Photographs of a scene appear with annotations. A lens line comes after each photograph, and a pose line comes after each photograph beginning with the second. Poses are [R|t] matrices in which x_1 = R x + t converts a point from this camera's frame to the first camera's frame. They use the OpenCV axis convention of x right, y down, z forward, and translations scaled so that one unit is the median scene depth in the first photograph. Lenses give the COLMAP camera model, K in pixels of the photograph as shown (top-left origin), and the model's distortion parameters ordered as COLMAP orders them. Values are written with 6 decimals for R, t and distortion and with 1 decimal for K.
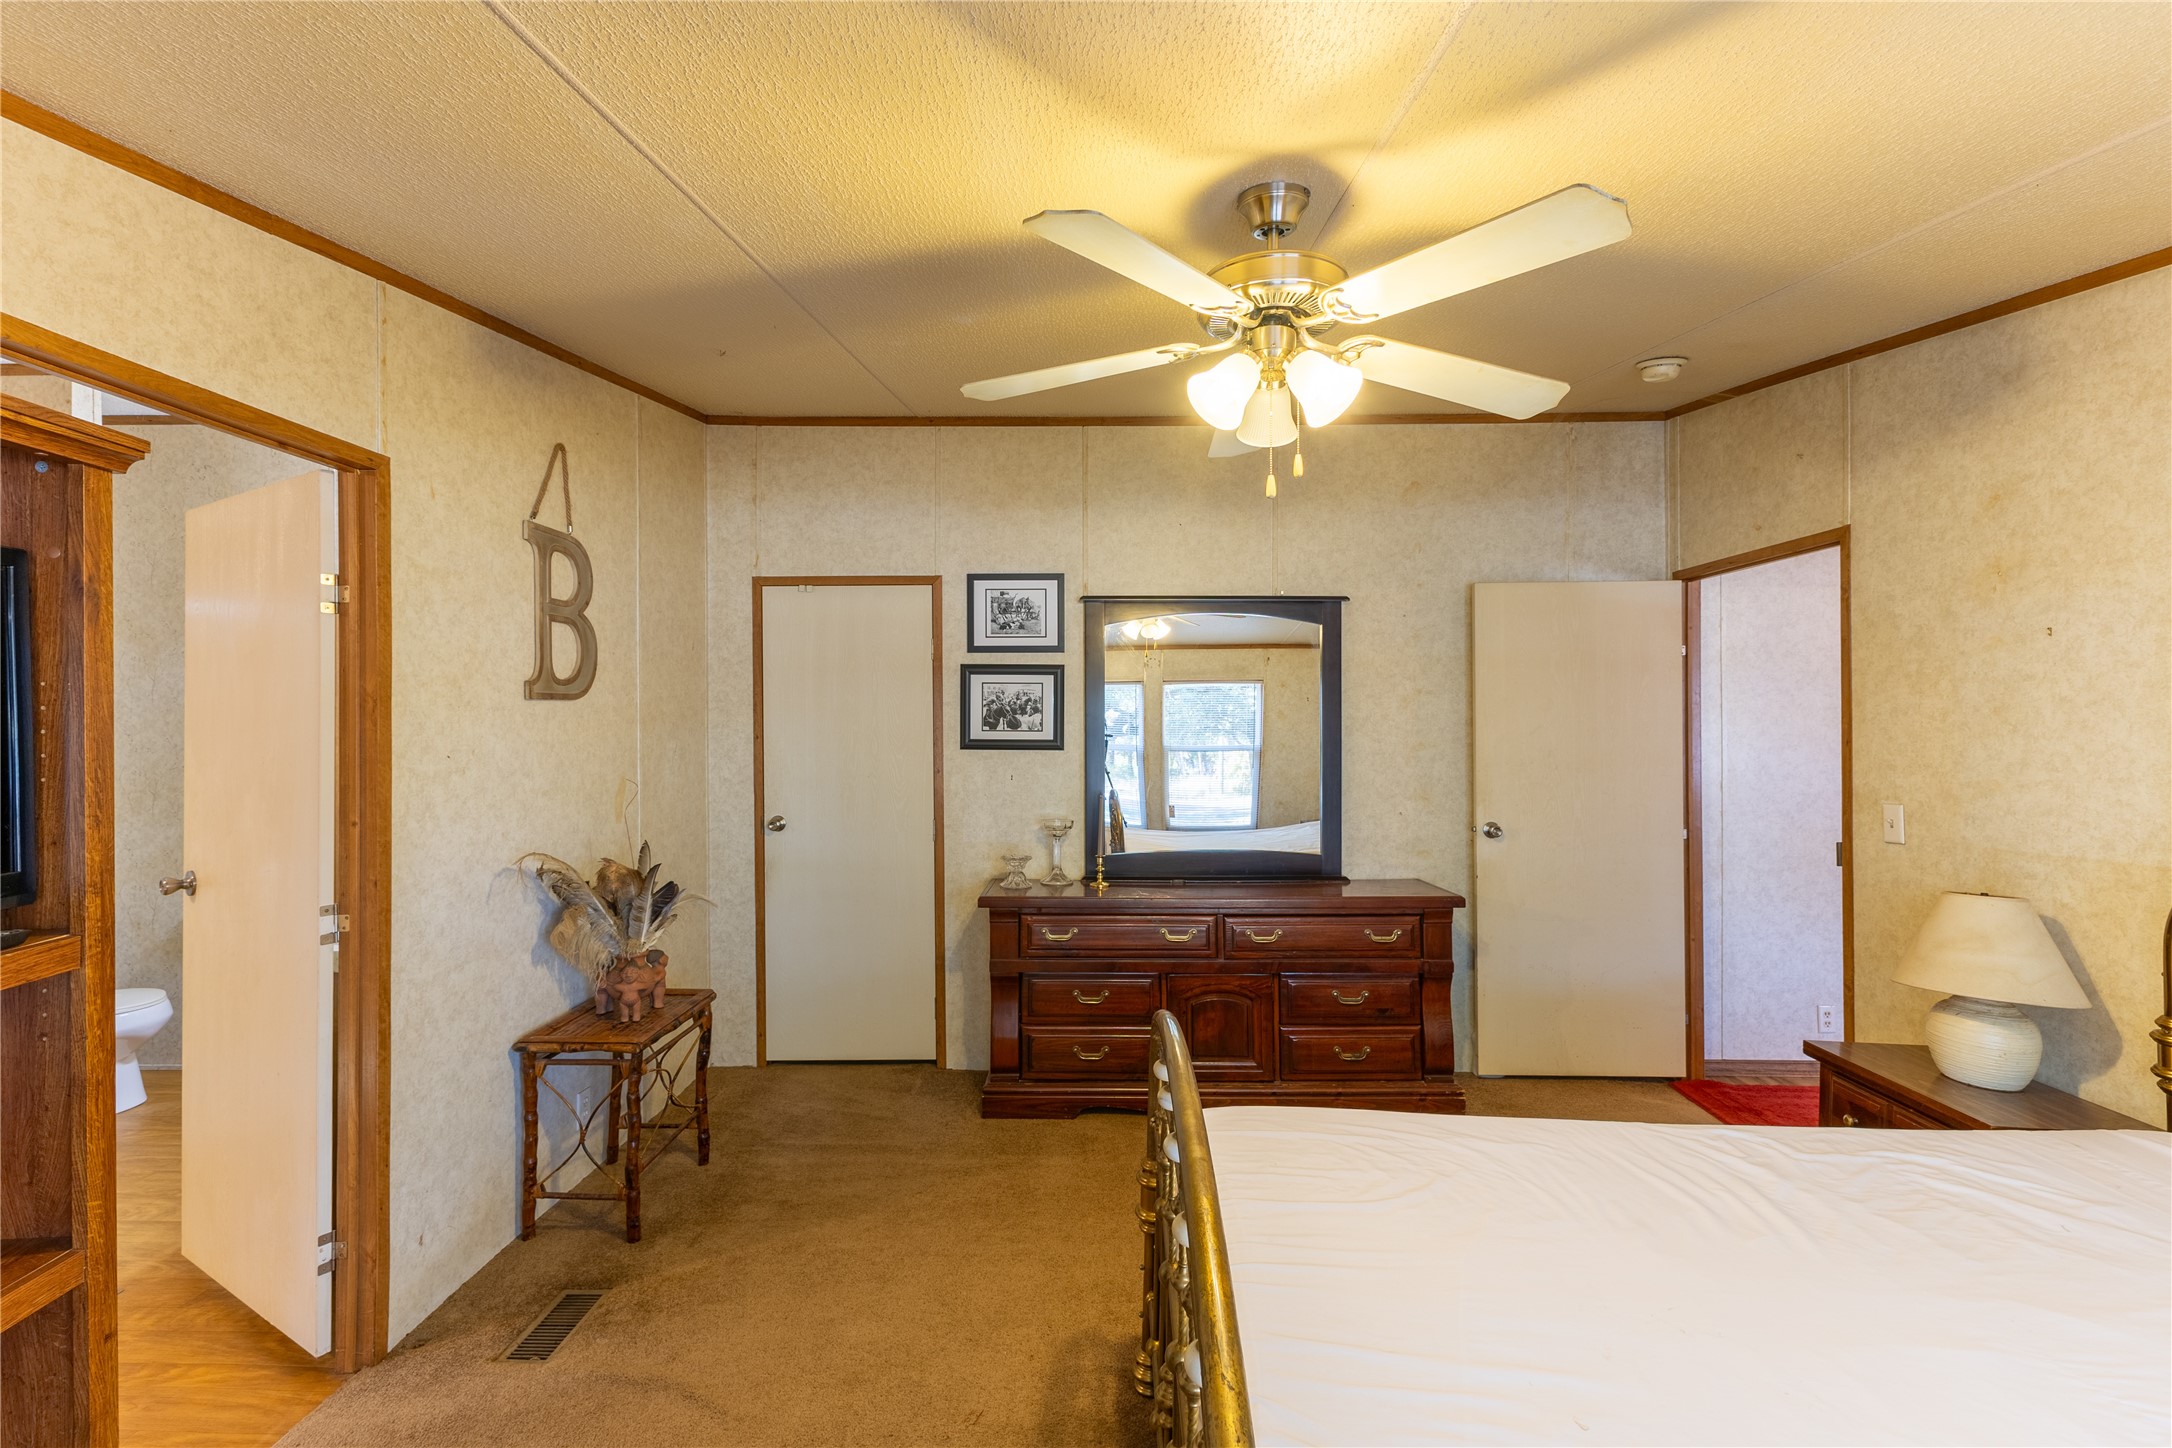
lens RADIAL K [[981.4, 0, 1087.8], [0, 981.4, 736.0], [0, 0, 1]] dist [-0.004299, -0.000768]
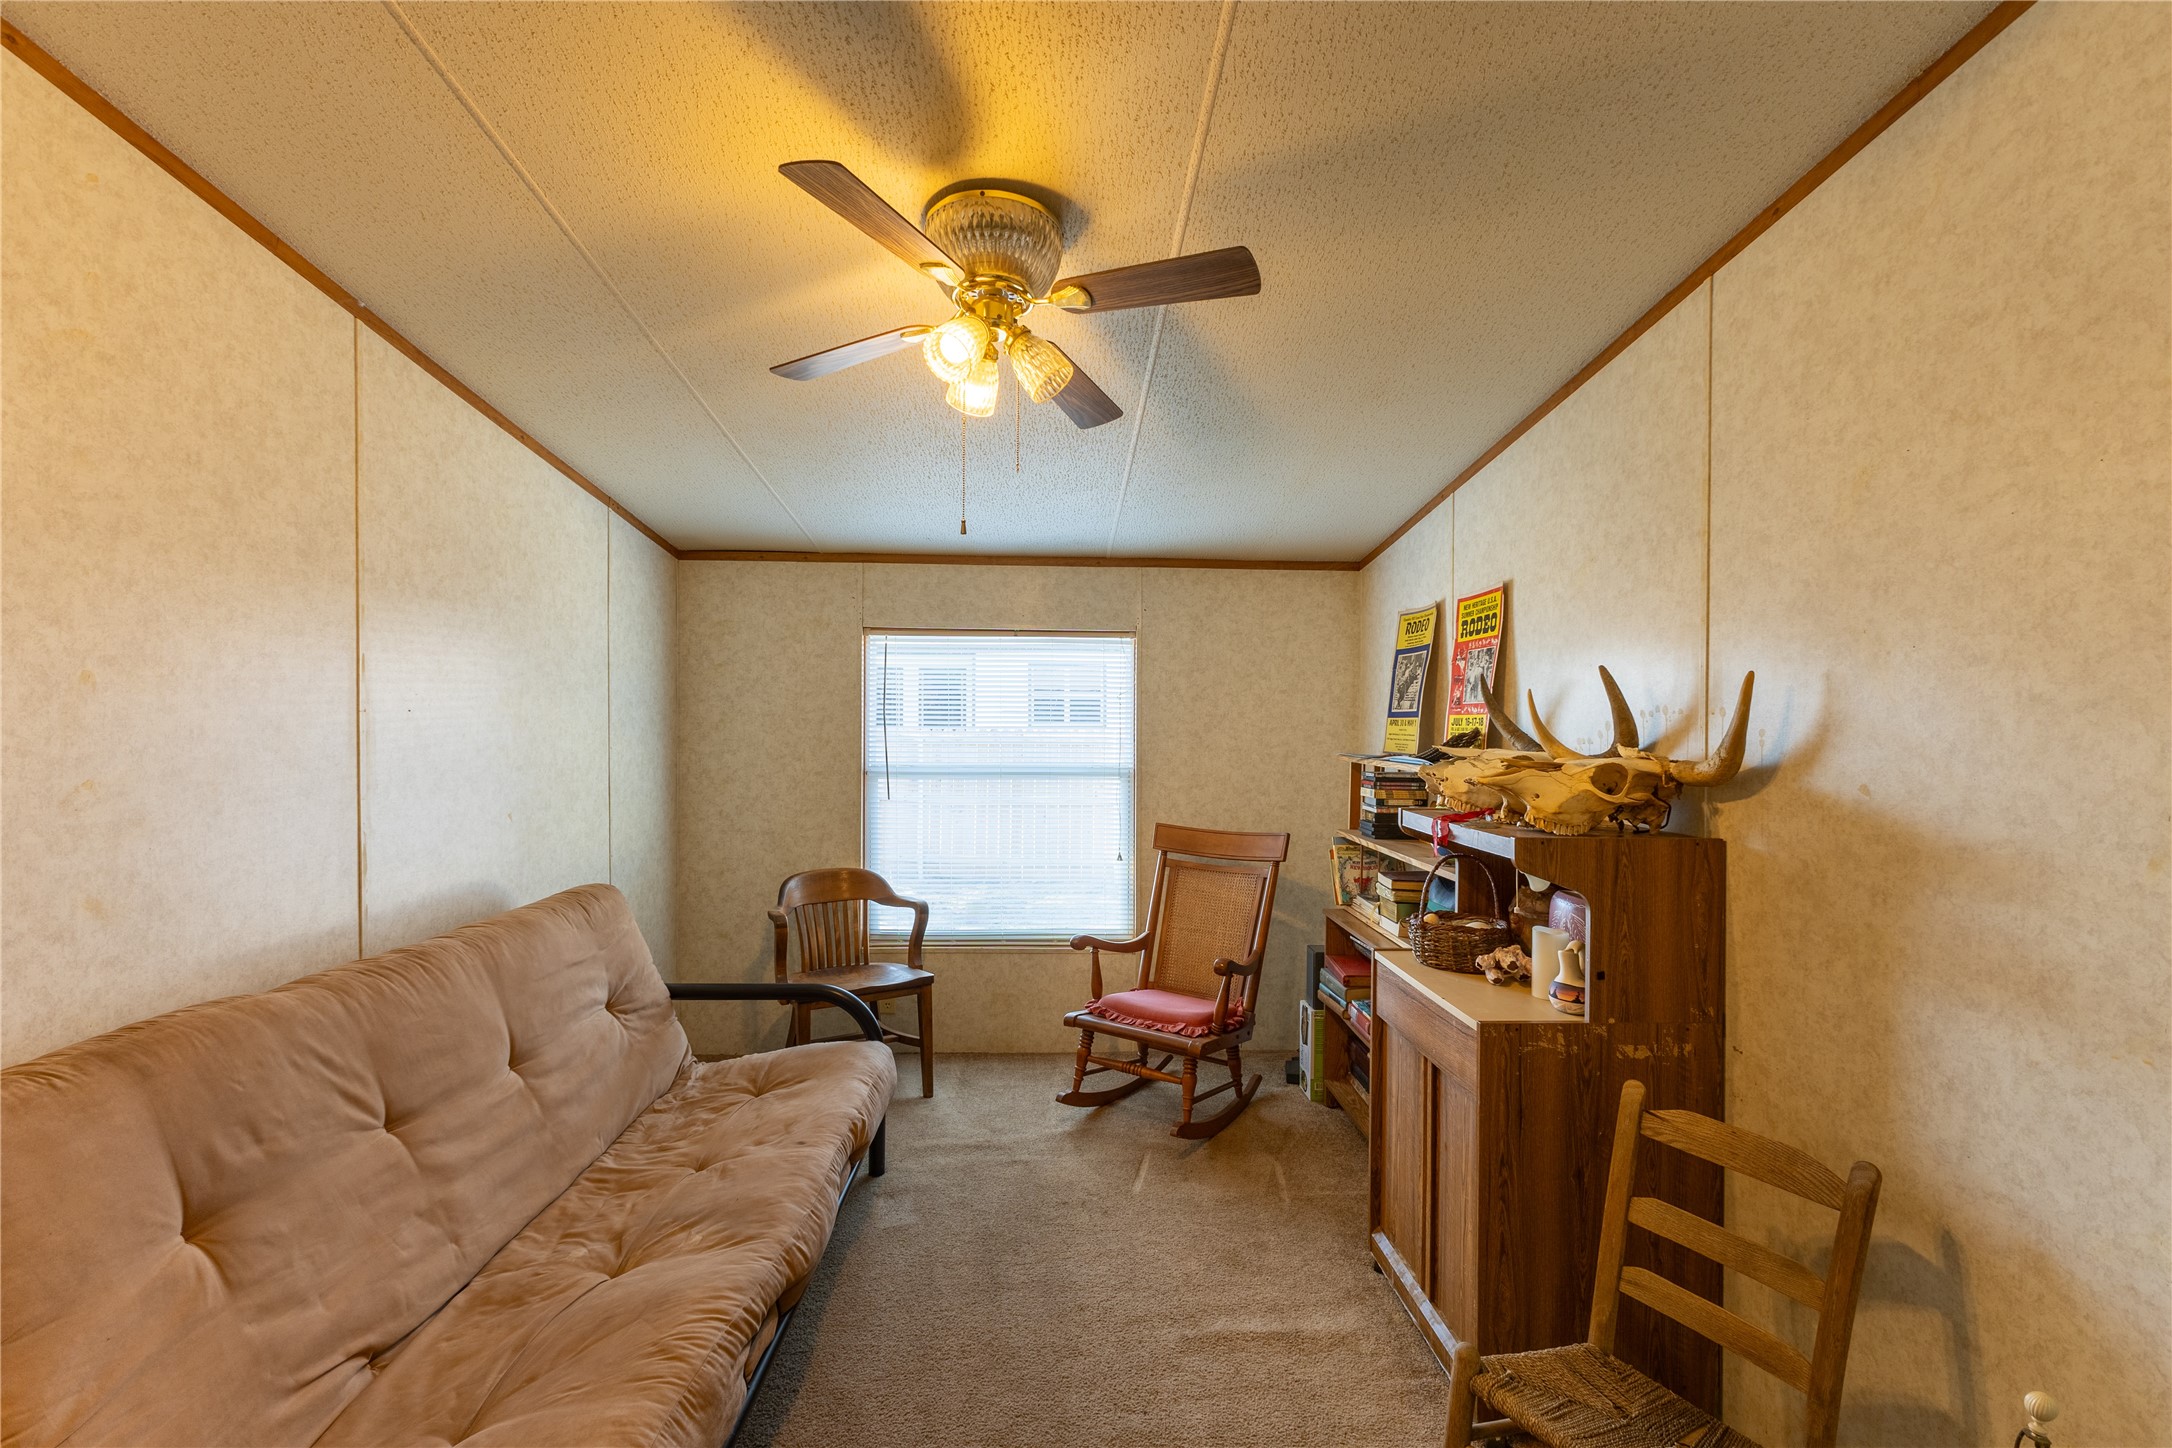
lens RADIAL K [[952.8, 0, 1087.5], [0, 952.8, 717.1], [0, 0, 1]] dist [0.009237, -0.001298]
pose [[0.999888, 0.014525, 0.003475, 0.401547], [-0.014521, 0.999894, -0.001066, -0.019994], [-0.003490, 0.001015, 0.999993, 0.399470]]
